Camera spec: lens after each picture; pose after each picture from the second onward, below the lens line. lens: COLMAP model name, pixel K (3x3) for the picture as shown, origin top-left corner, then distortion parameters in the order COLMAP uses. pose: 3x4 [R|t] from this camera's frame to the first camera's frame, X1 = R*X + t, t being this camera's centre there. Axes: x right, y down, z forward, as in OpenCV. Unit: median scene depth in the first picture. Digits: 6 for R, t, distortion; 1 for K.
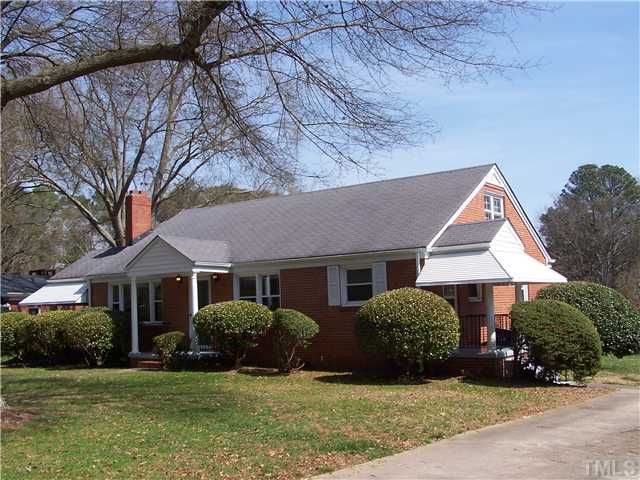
lens RADIAL K [[725.6, 0, 317.5], [0, 725.6, 242.3], [0, 0, 1]] dist [-0.197831, 0.379982]
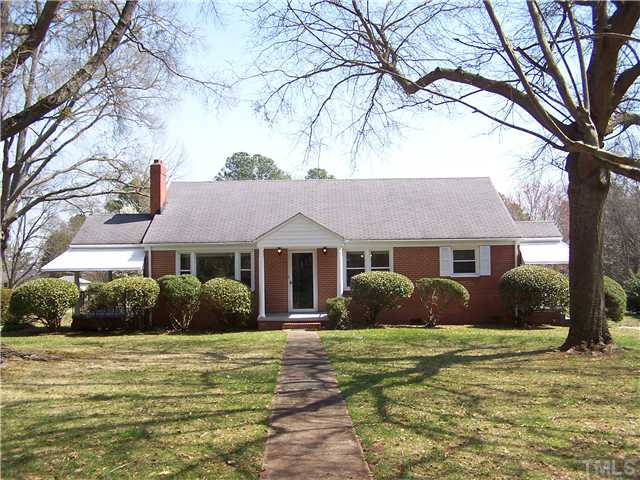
lens RADIAL K [[725.6, 0, 317.5], [0, 725.6, 242.3], [0, 0, 1]] dist [-0.197831, 0.379982]
pose [[0.814326, 0.043356, 0.578786, -0.908714], [-0.065635, 0.997688, 0.017610, 0.016034], [-0.576685, -0.052329, 0.815289, 0.049971]]
